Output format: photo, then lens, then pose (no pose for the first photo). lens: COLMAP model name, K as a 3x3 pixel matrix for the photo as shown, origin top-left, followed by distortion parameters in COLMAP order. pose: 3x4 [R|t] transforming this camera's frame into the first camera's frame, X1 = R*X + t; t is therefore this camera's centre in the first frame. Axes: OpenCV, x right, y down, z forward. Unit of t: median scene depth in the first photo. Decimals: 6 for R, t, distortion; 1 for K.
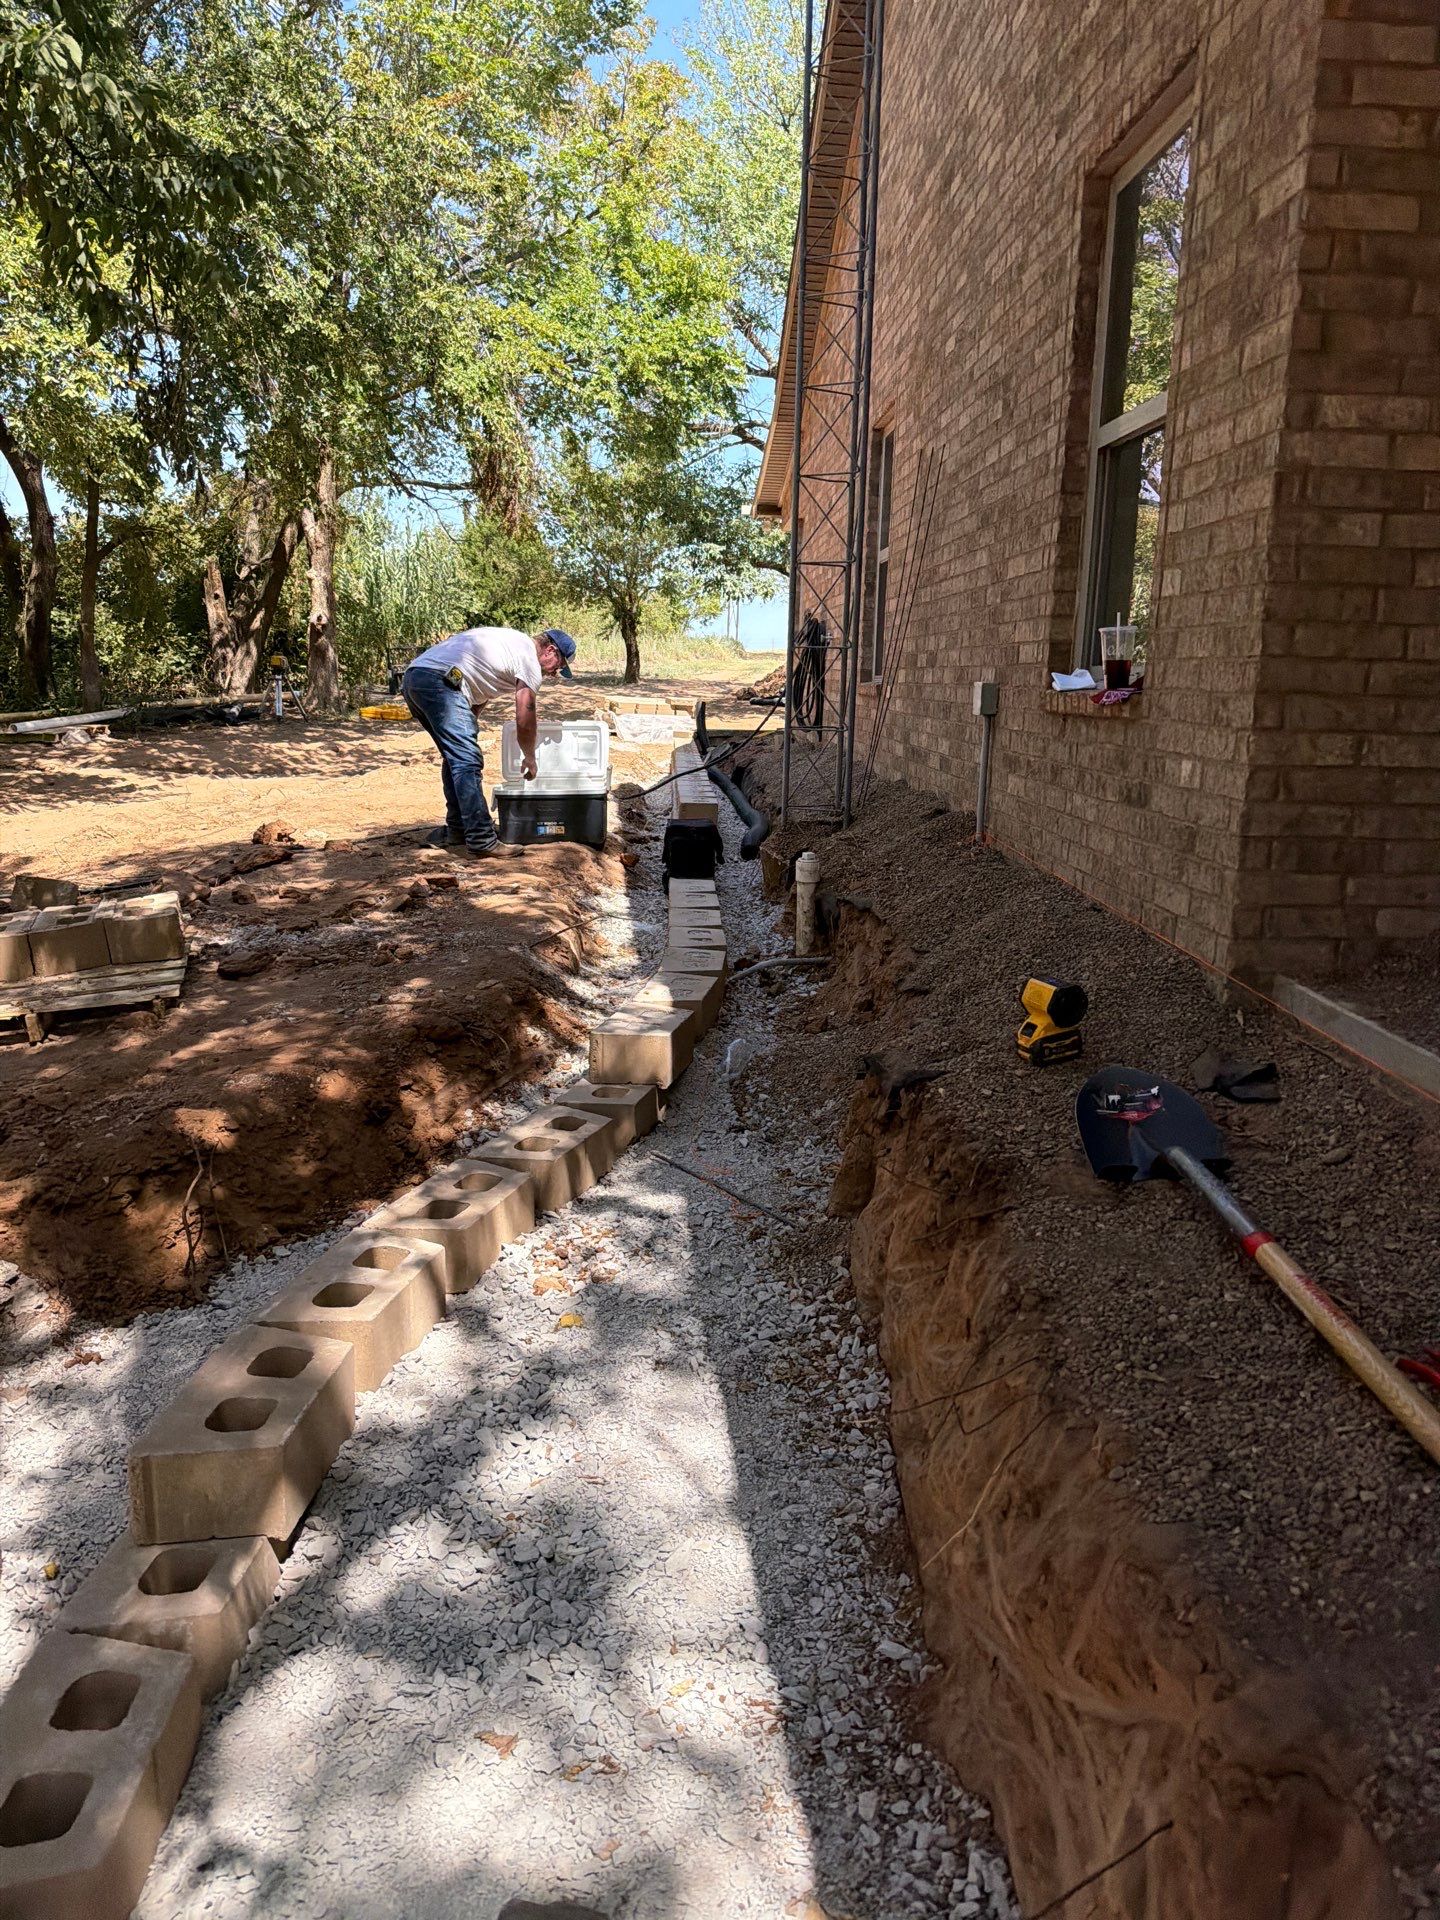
lens RADIAL K [[1372.7, 0, 719.1], [0, 1372.7, 963.5], [0, 0, 1]] dist [0.005206, -0.006869]
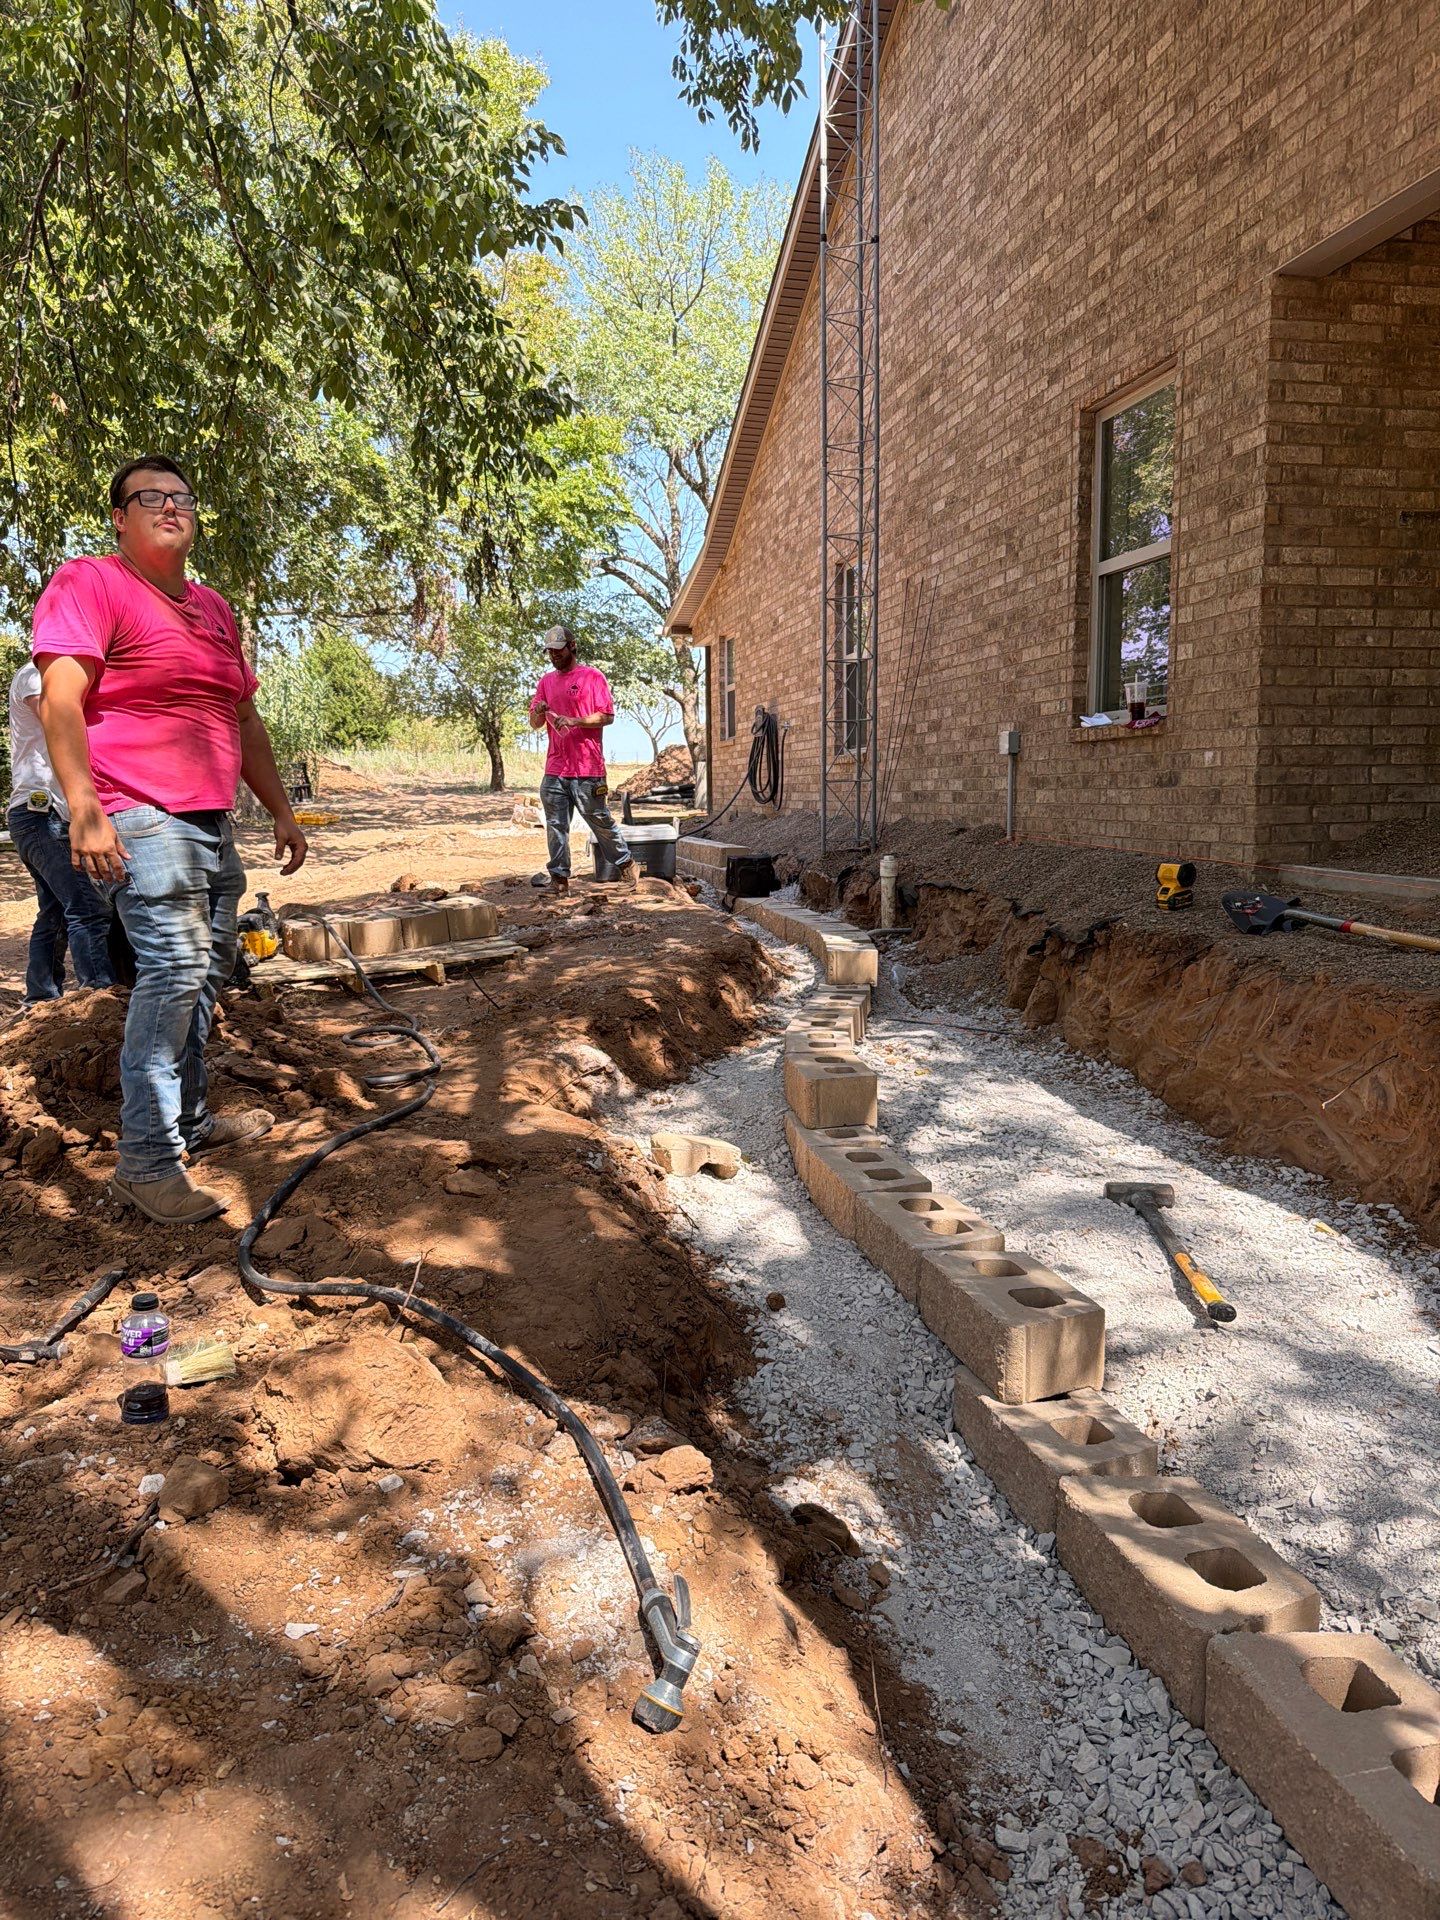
lens RADIAL K [[1338.9, 0, 709.3], [0, 1338.9, 935.2], [0, 0, 1]] dist [0.112094, -0.207286]
pose [[0.990173, -0.048636, 0.131120, -0.535166], [0.061315, 0.993639, -0.094456, 0.211952], [-0.125691, 0.101568, 0.986856, -0.599354]]
